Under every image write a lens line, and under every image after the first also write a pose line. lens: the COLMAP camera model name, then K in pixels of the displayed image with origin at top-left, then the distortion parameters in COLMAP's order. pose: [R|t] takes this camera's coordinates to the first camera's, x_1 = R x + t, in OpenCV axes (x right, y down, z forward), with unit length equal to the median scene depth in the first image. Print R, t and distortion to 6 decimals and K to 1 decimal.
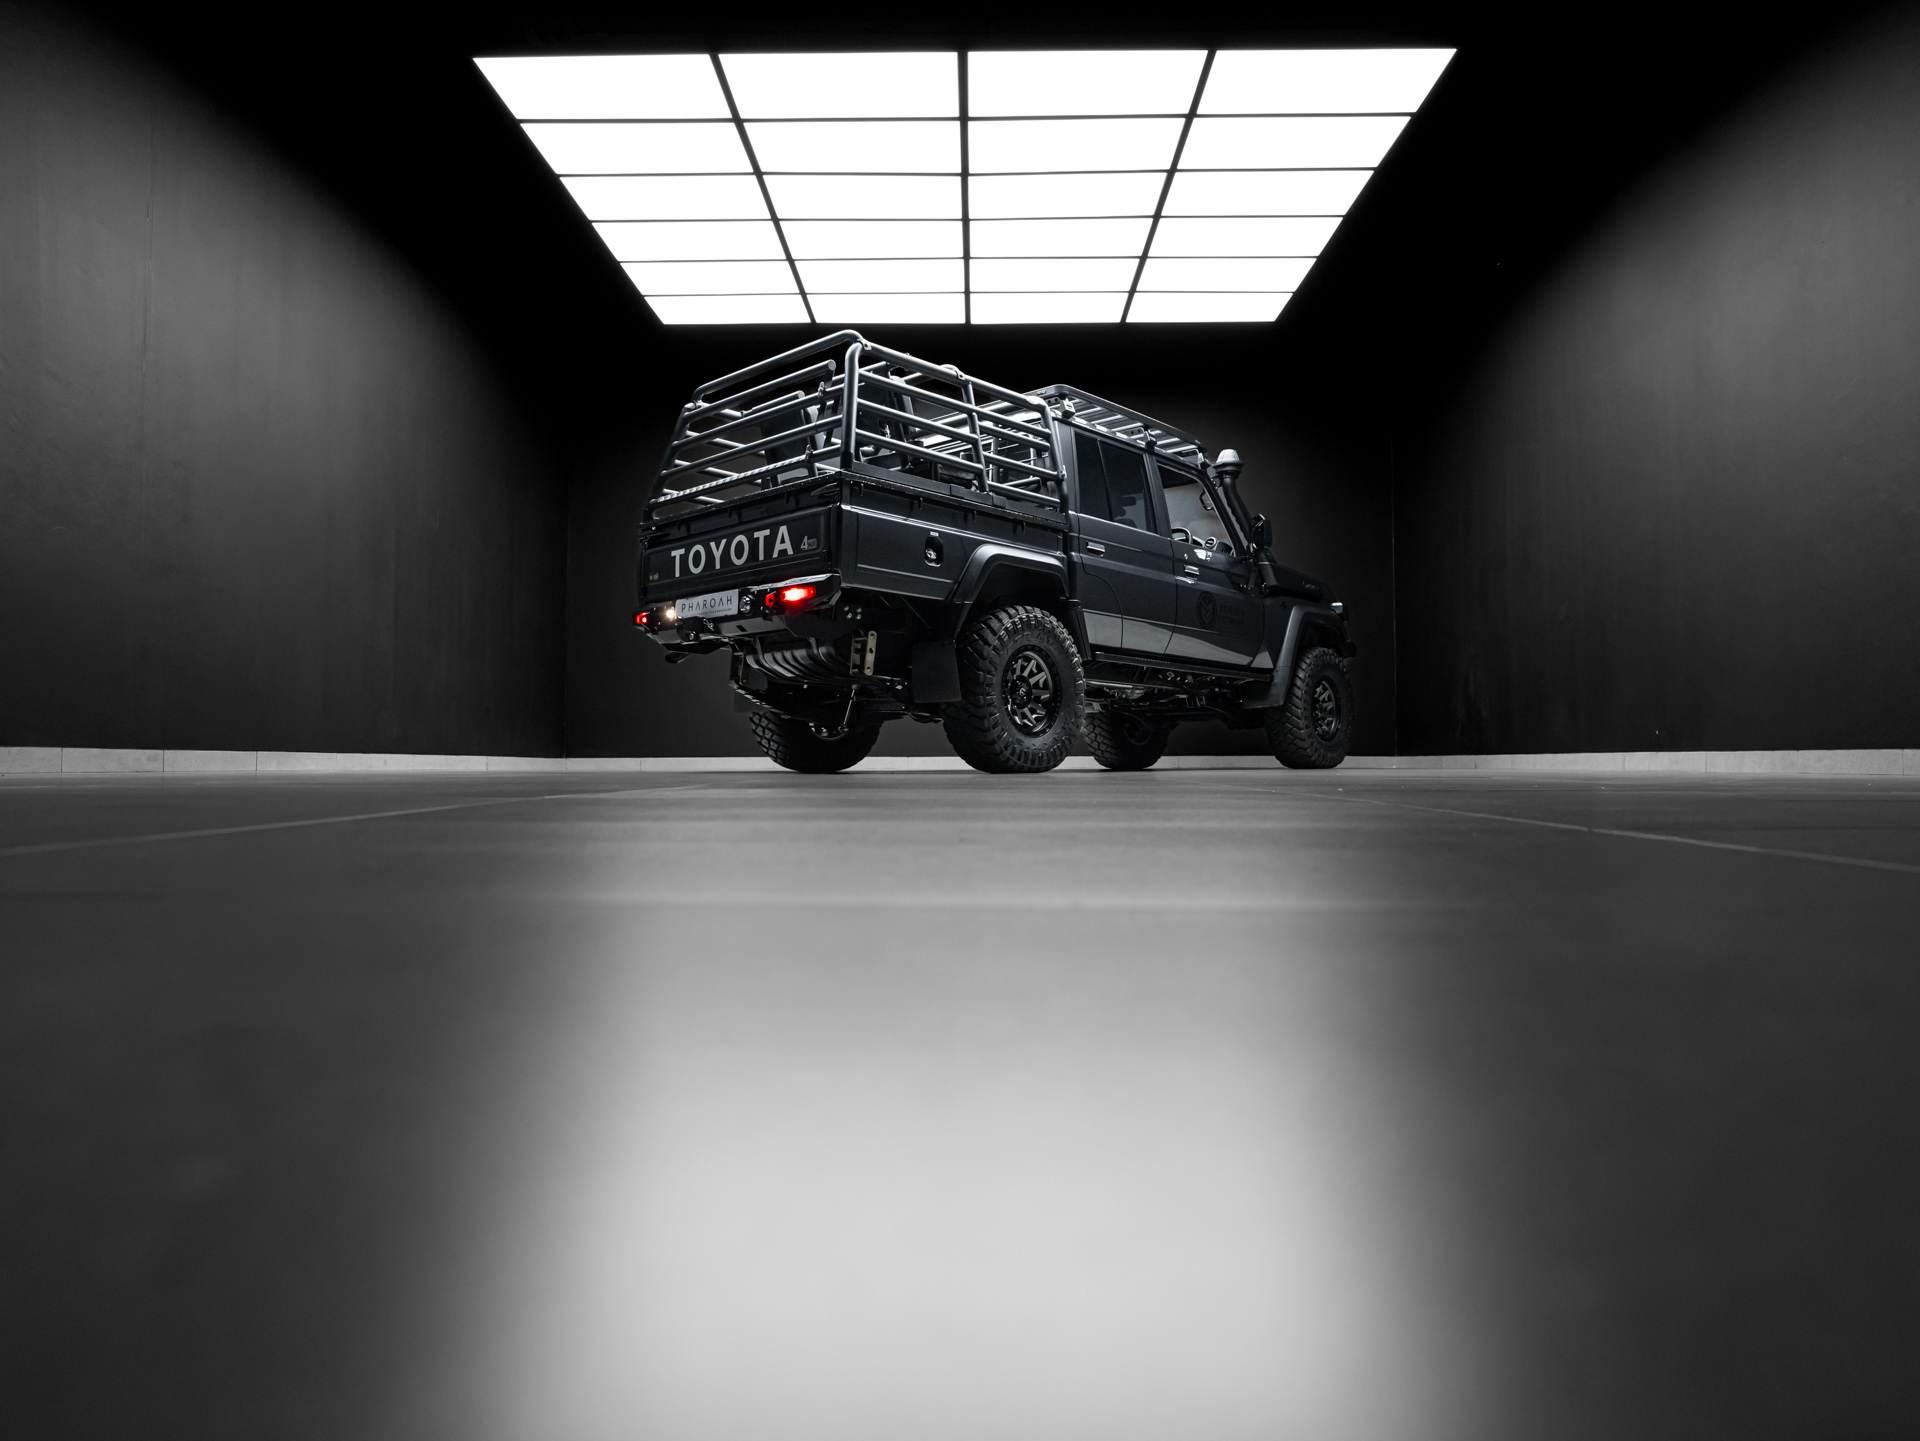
lens RADIAL K [[1199.0, 0, 974.4], [0, 1199.0, 728.0], [0, 0, 1]] dist [-0.050342, -0.000815]
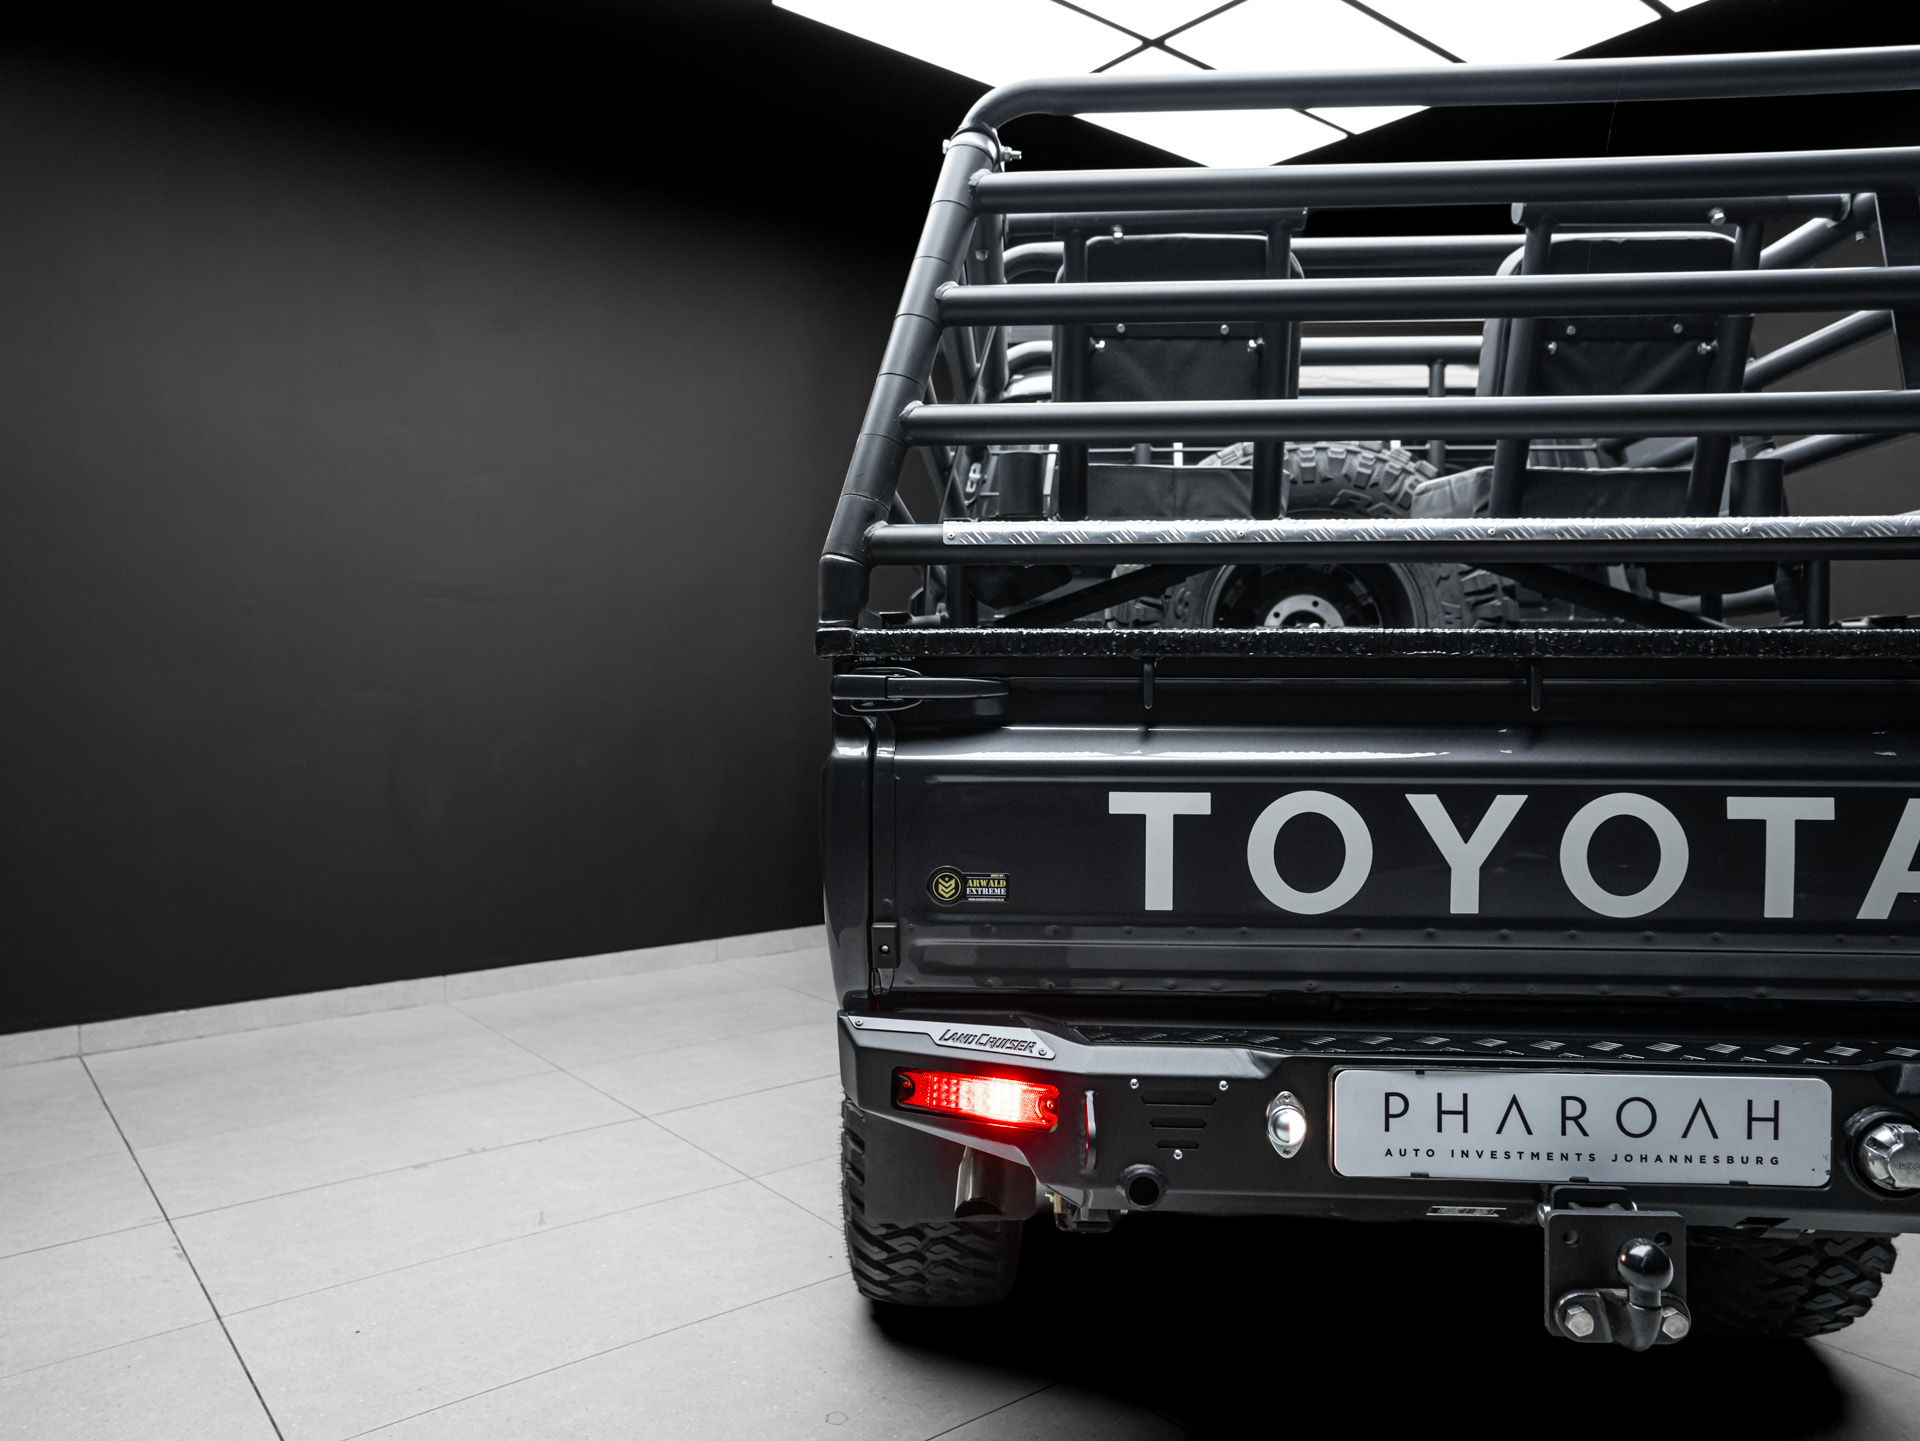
lens RADIAL K [[1345.5, 0, 958.1], [0, 1345.5, 715.8], [0, 0, 1]] dist [-0.042421, 0.056171]
pose [[0.771854, -0.011479, 0.635696, -0.436072], [-0.024393, 0.998566, 0.047649, -0.172885], [-0.635331, -0.052285, 0.770468, 0.814267]]
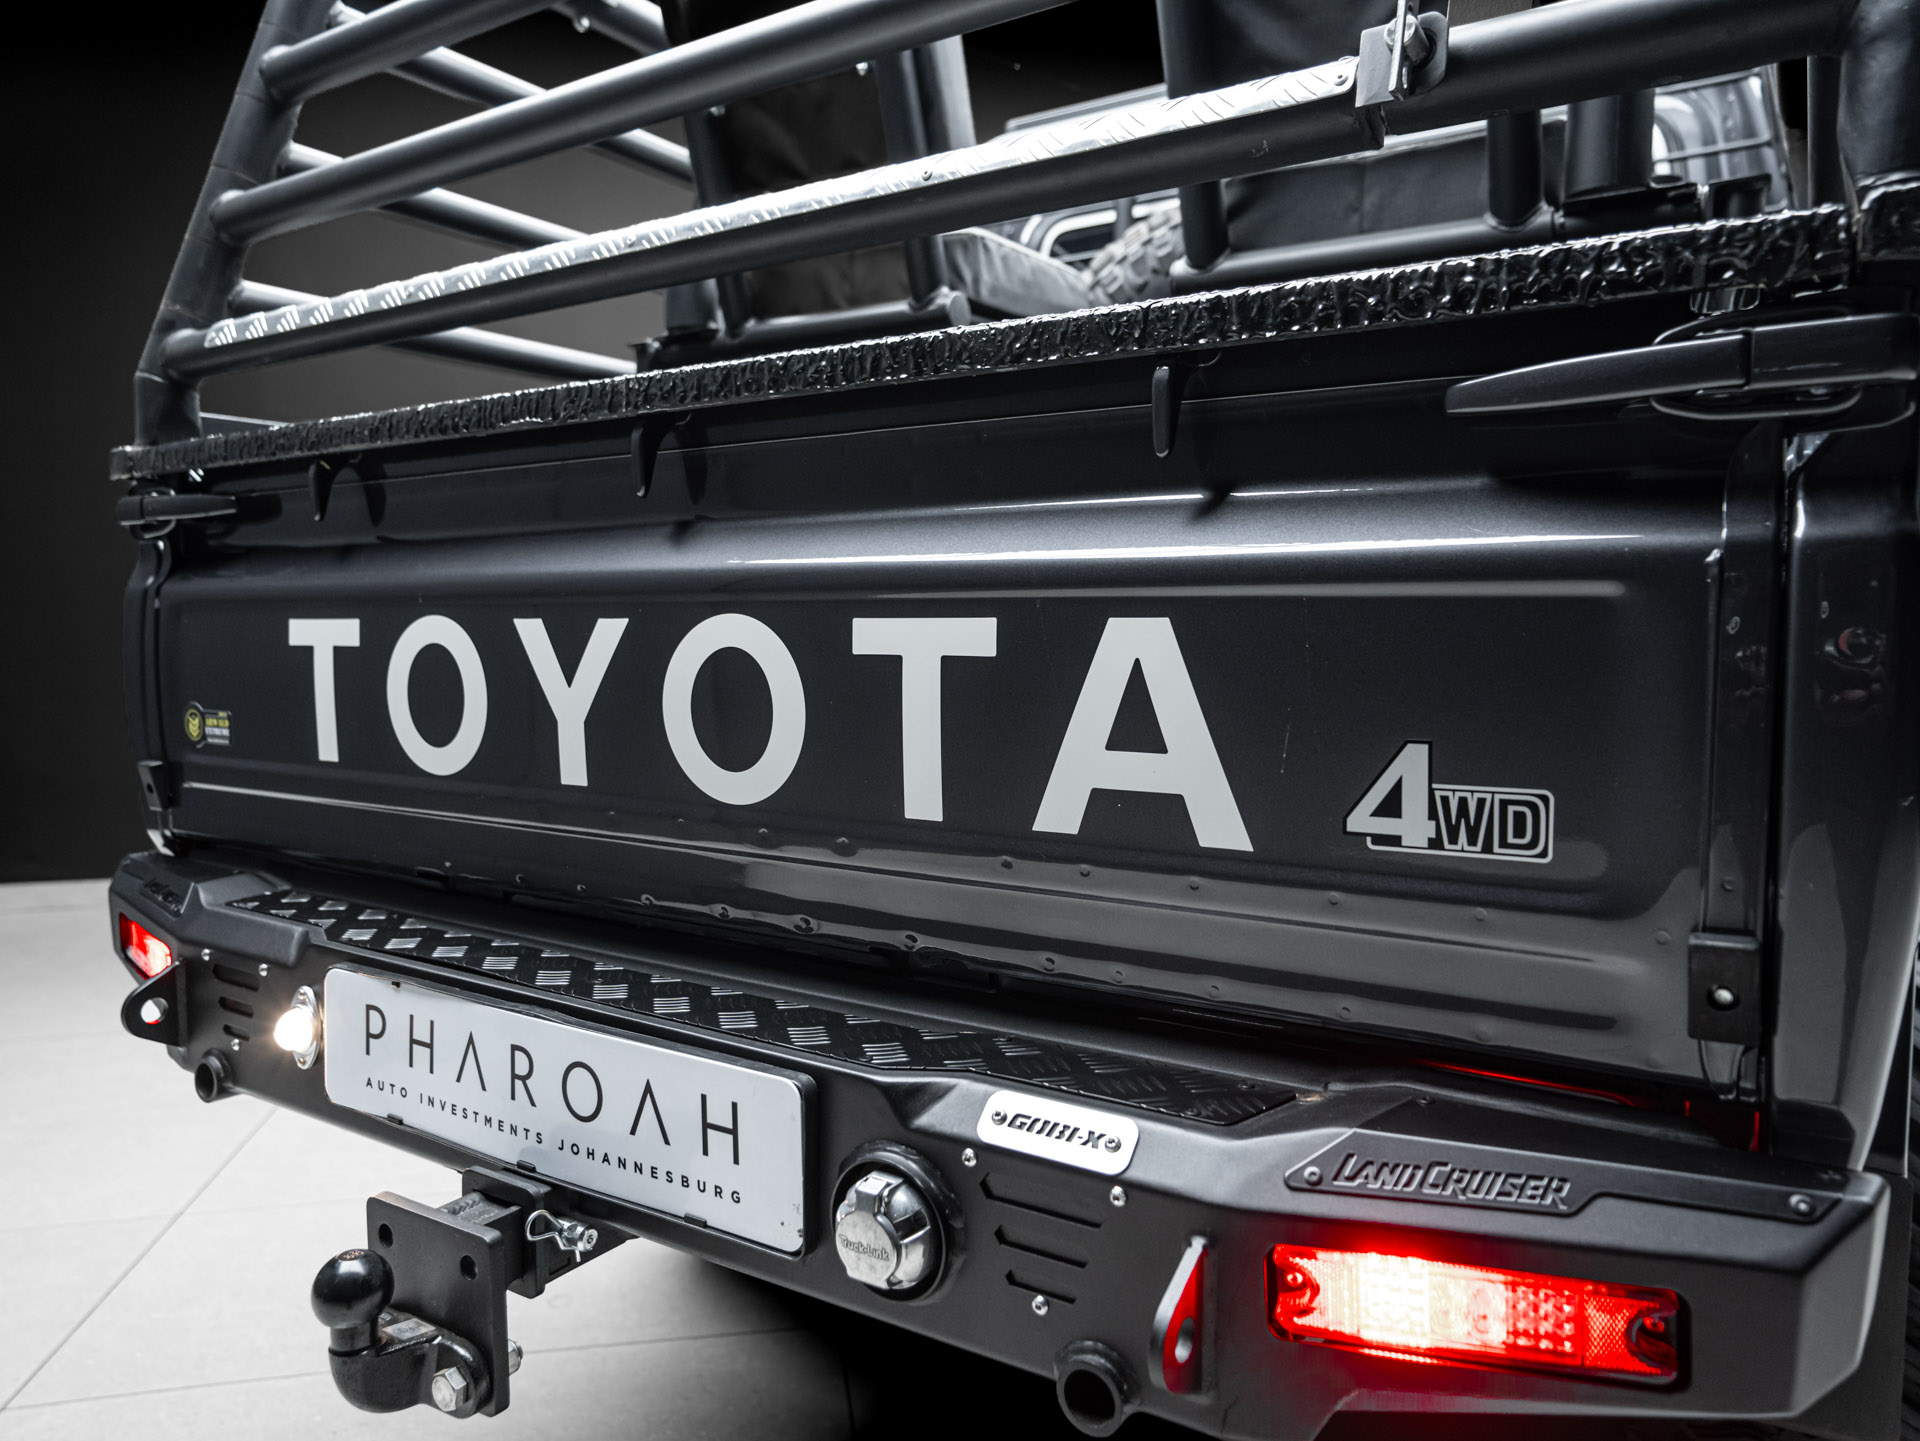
lens RADIAL K [[1345.5, 0, 954.9], [0, 1345.5, 719.2], [0, 0, 1]] dist [-0.042421, 0.056171]
pose [[0.984737, -0.020357, 0.172855, -0.183566], [0.000216, 0.993279, 0.115747, -0.155751], [-0.174050, -0.113943, 0.978123, 0.760996]]
